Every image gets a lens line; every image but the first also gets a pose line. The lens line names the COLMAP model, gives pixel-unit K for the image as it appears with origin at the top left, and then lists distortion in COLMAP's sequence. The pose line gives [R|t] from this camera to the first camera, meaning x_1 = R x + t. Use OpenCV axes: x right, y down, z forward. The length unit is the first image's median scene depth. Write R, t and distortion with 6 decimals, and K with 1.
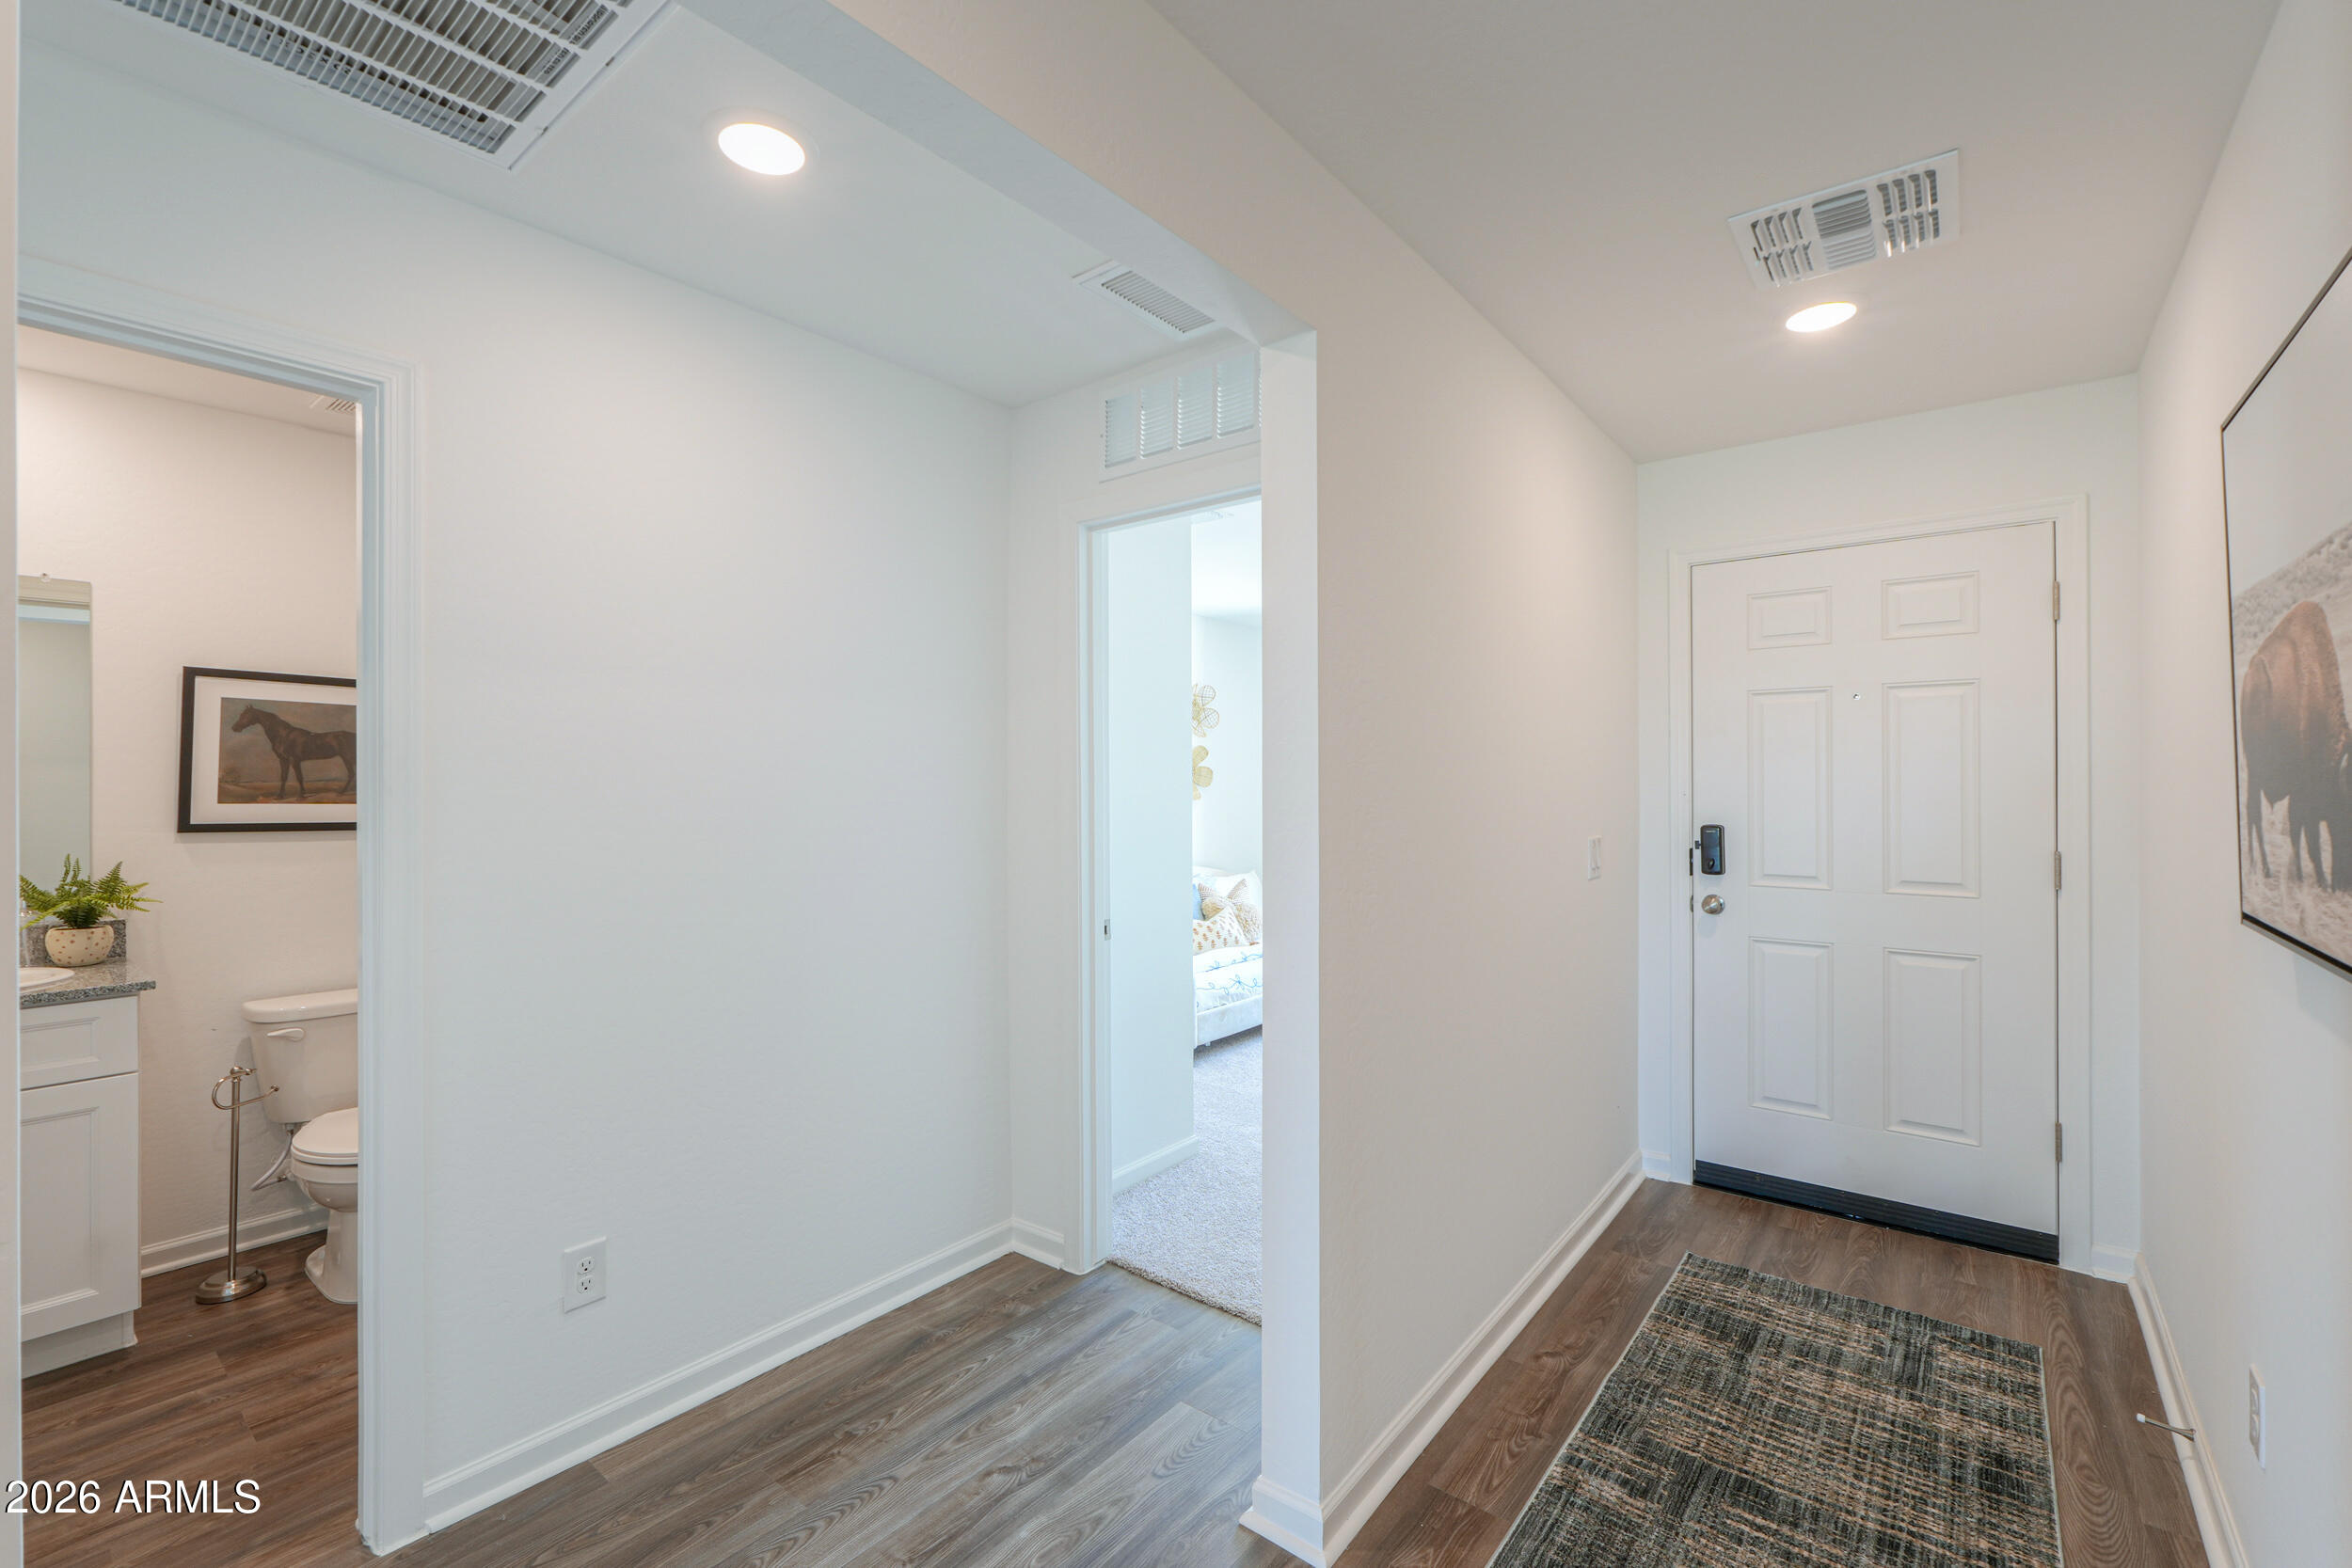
lens RADIAL K [[1005.1, 0, 1169.1], [0, 1005.1, 782.8], [0, 0, 1]] dist [-0.001667, -0.000151]
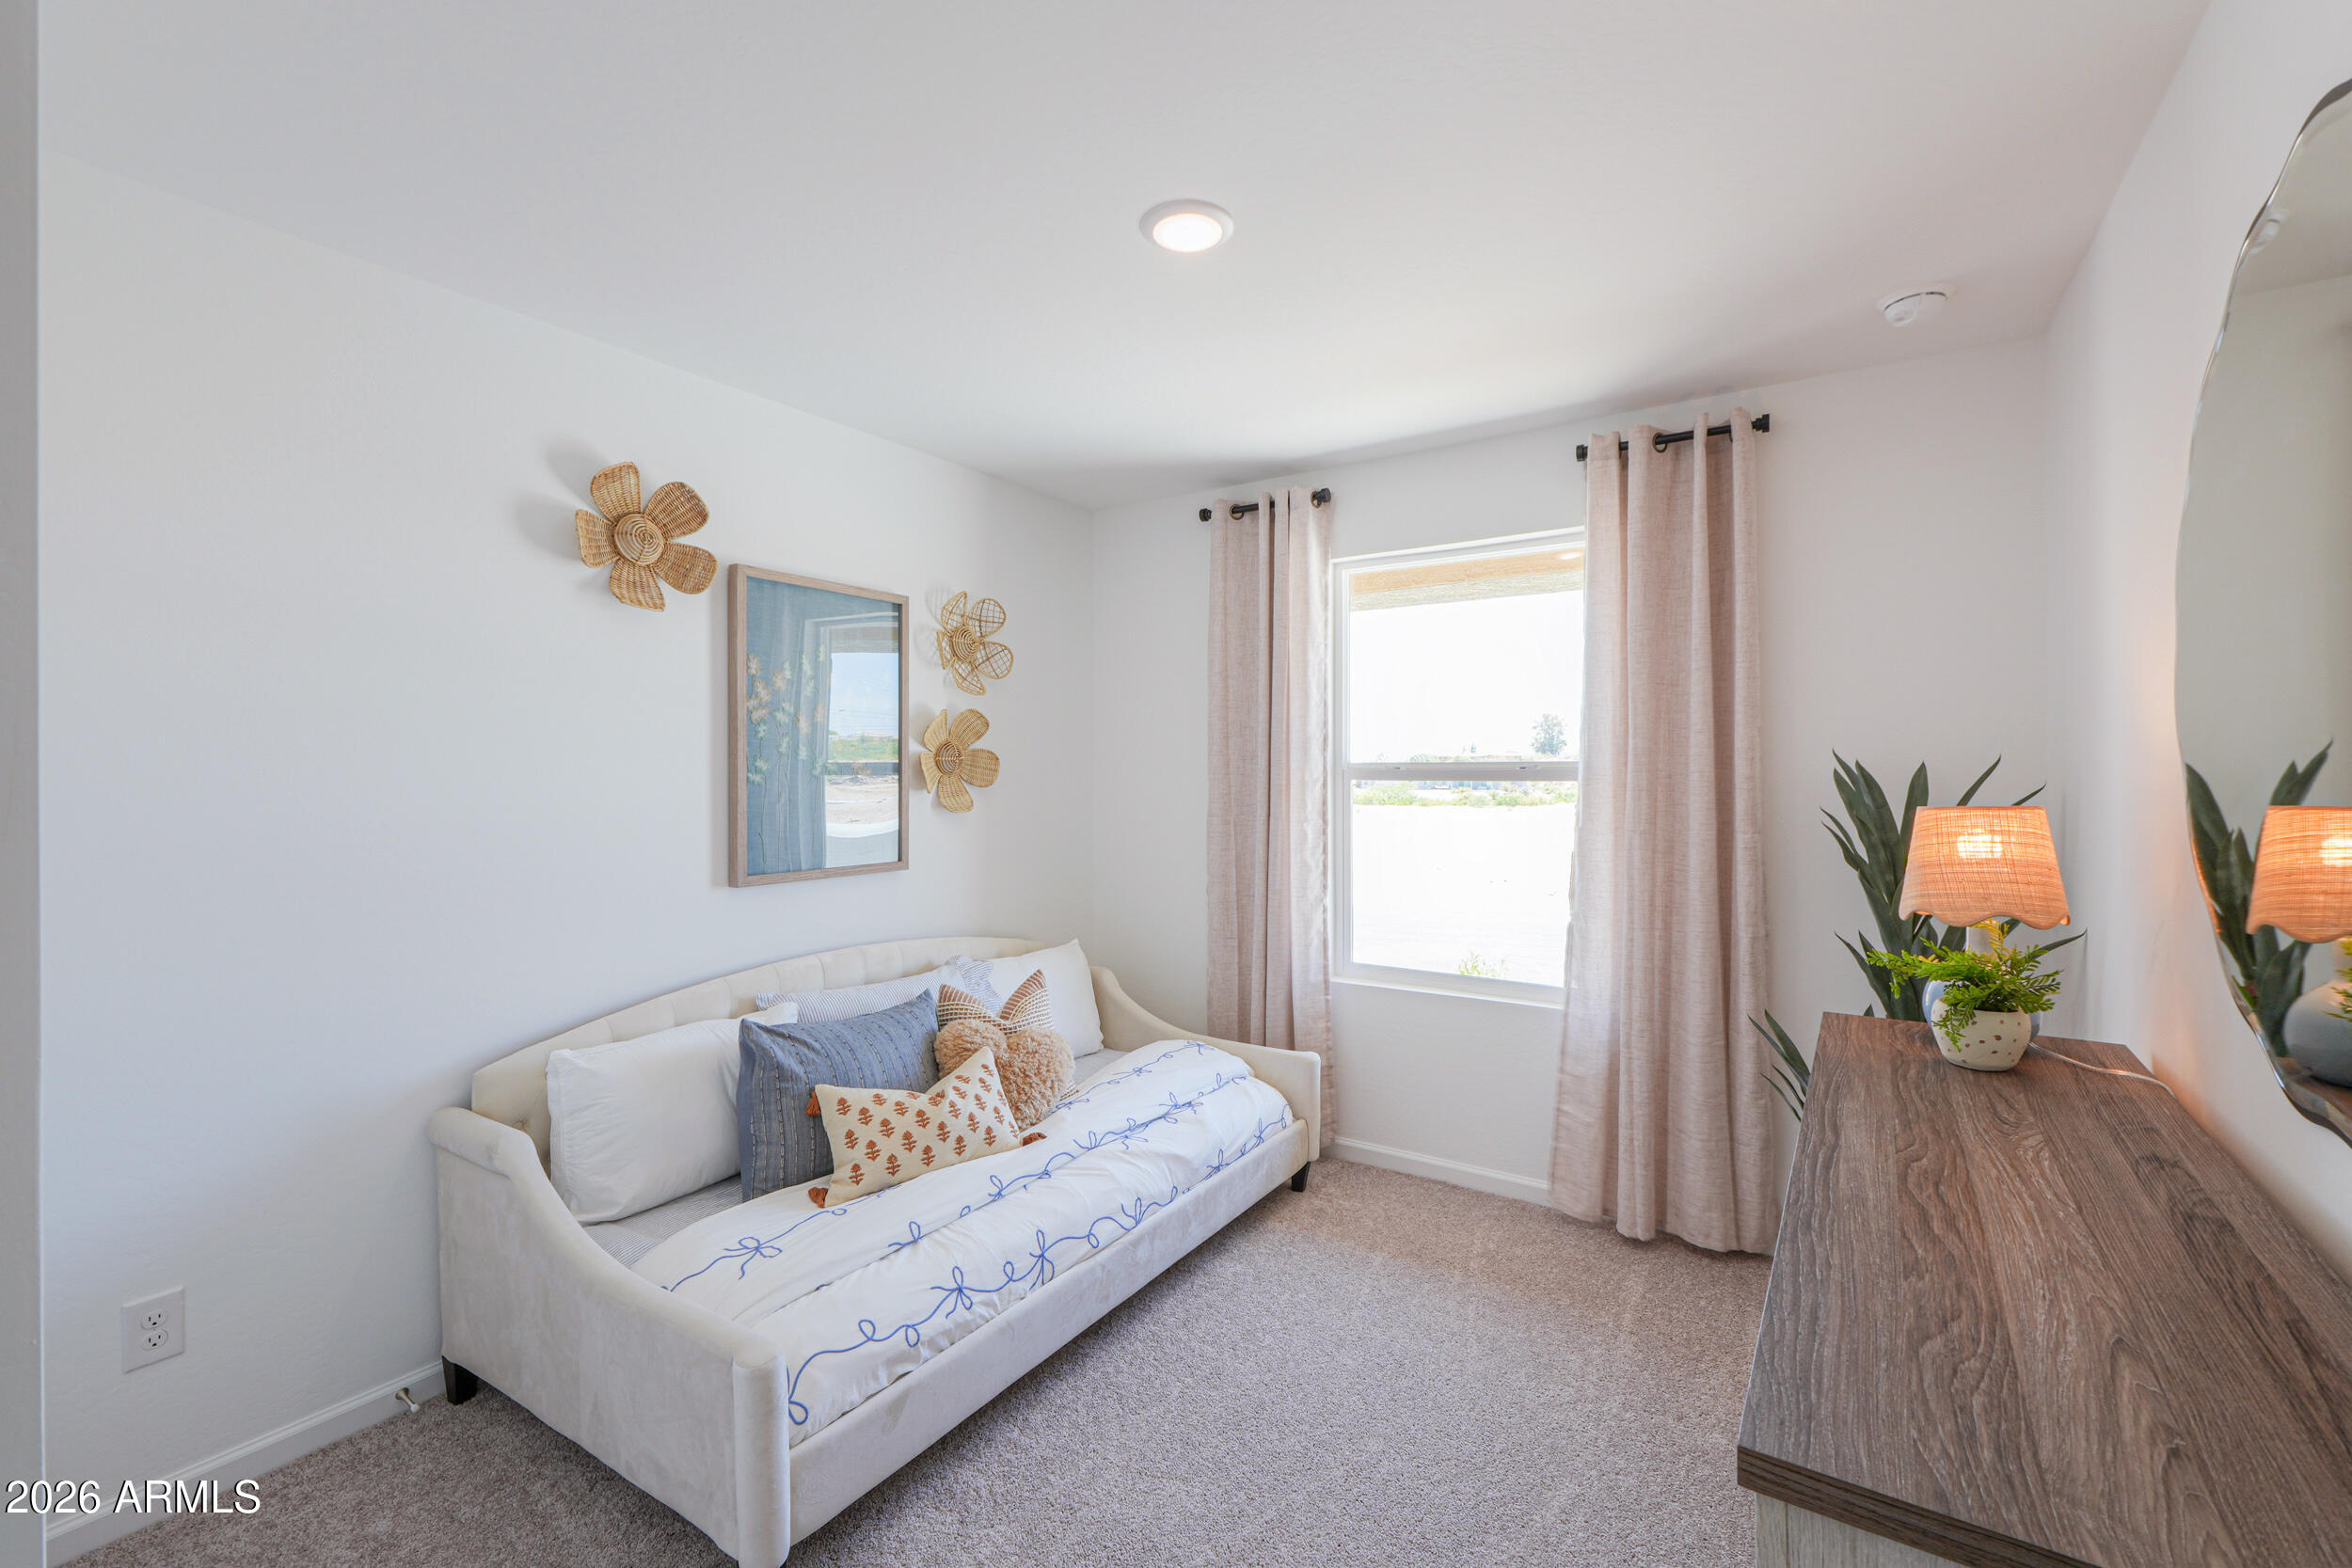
lens RADIAL K [[1005.1, 0, 1169.1], [0, 1005.1, 782.8], [0, 0, 1]] dist [-0.001667, -0.000151]
pose [[0.996857, -0.010030, 0.078578, 0.203790], [0.009667, 0.999941, 0.005003, 0.000141], [-0.078624, -0.004227, 0.996895, 1.008537]]
